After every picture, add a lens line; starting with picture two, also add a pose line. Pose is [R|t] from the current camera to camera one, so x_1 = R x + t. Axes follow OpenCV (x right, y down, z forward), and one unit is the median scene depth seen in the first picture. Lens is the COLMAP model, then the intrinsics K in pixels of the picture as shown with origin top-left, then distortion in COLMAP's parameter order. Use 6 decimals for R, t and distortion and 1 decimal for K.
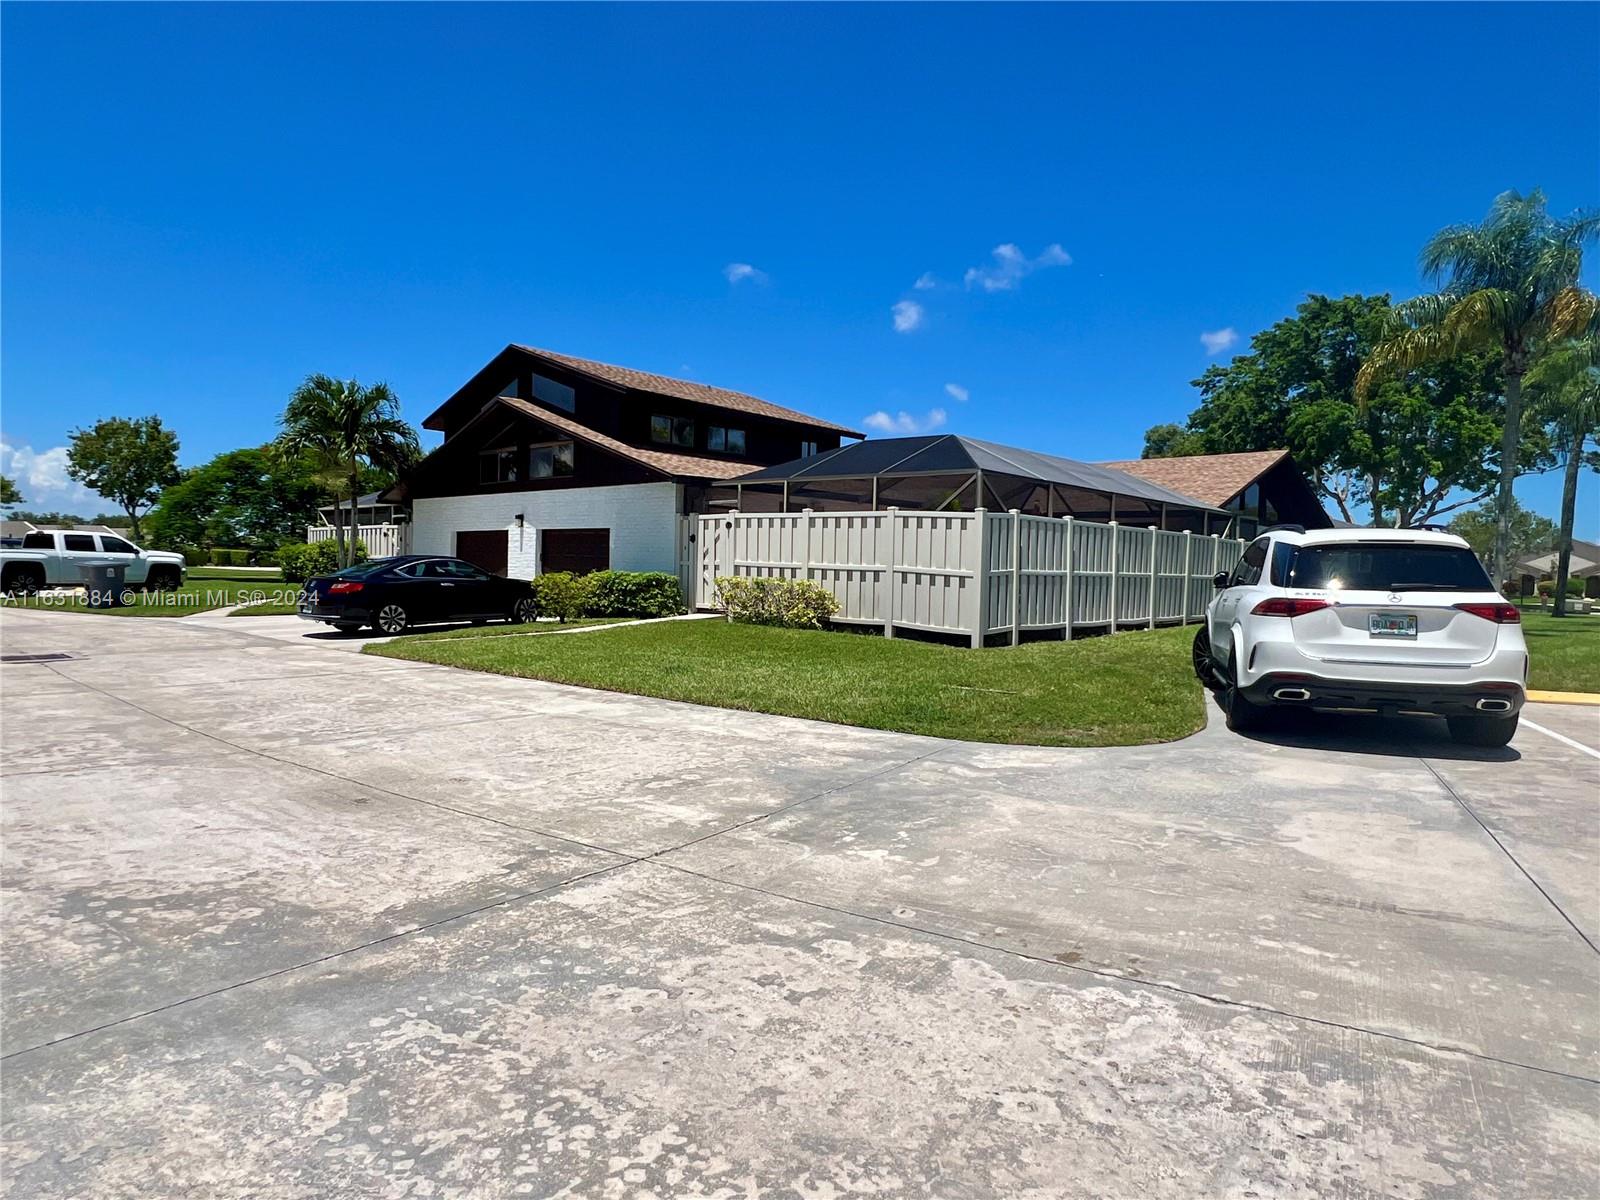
lens RADIAL K [[941.5, 0, 800.8], [0, 941.5, 606.3], [0, 0, 1]] dist [0.001694, -0.001771]
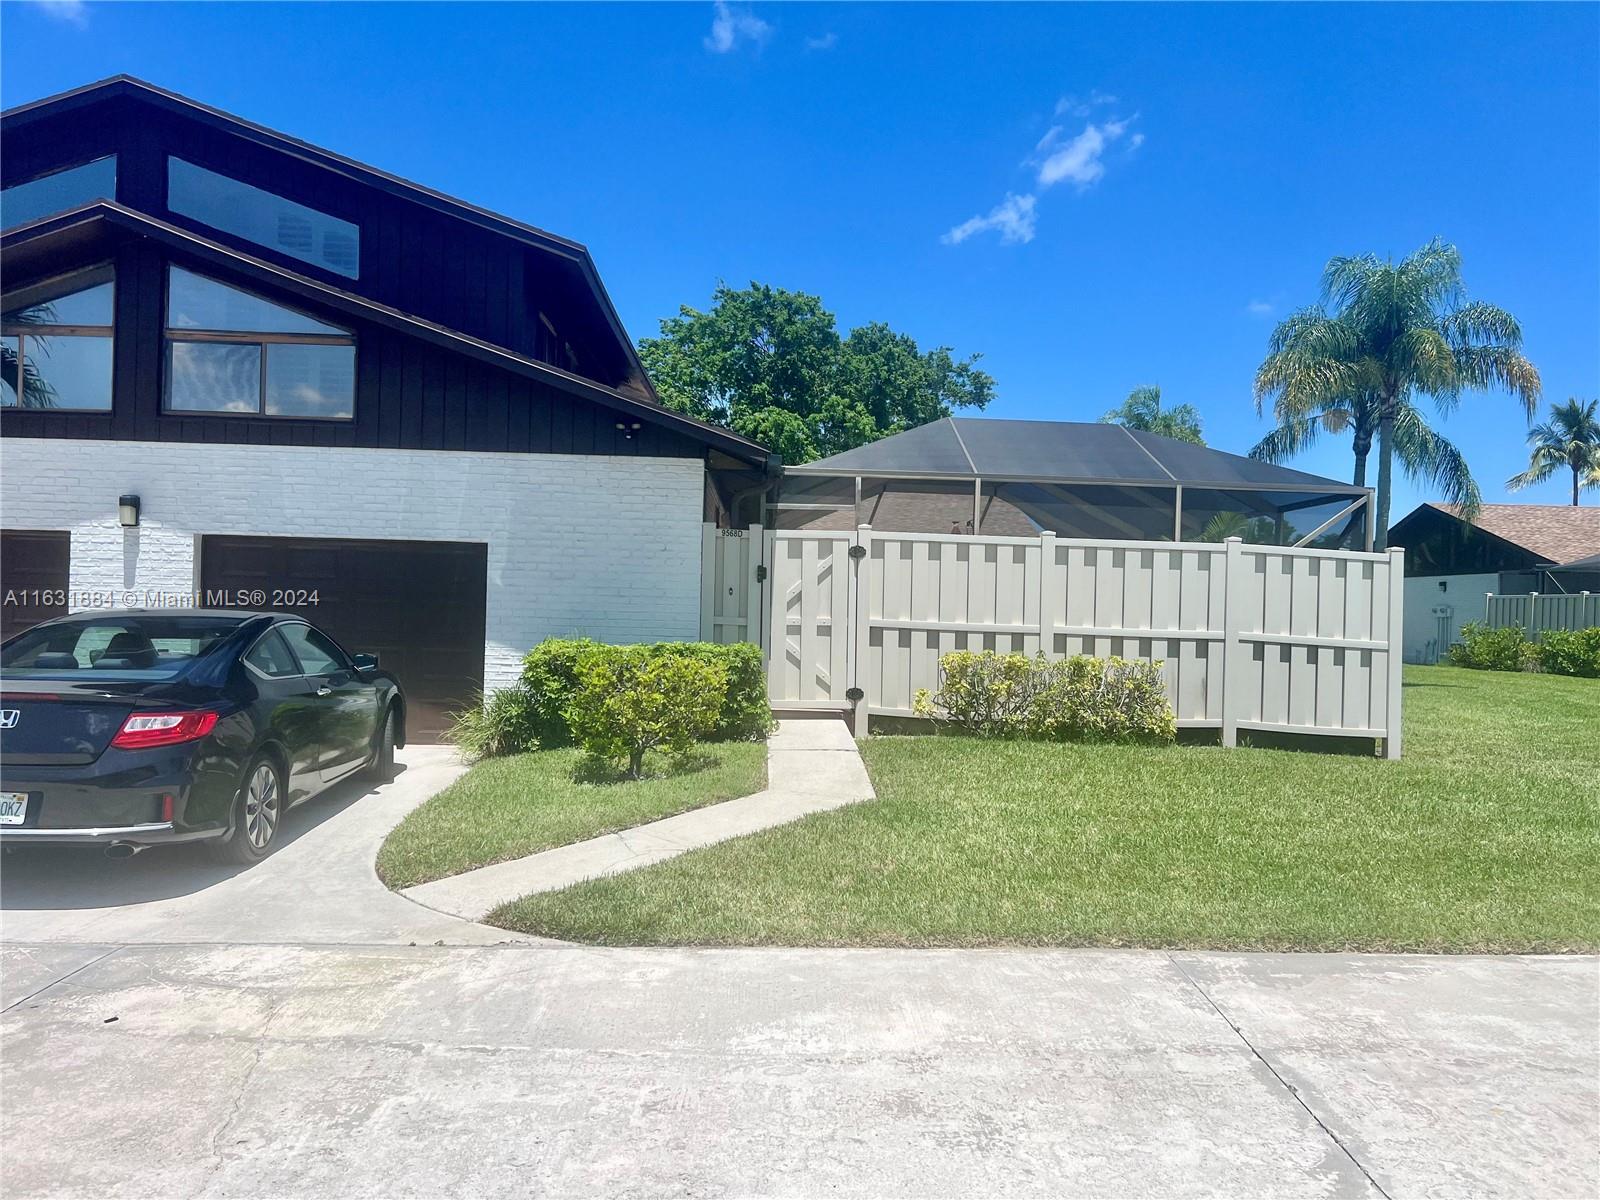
lens RADIAL K [[1185.2, 0, 806.0], [0, 1185.2, 615.1], [0, 0, 1]] dist [0.053796, -0.053172]
pose [[0.725698, -0.008381, 0.687962, -0.657353], [0.019000, 0.999789, -0.007862, -0.053644], [-0.687751, 0.018777, 0.725704, 0.626684]]
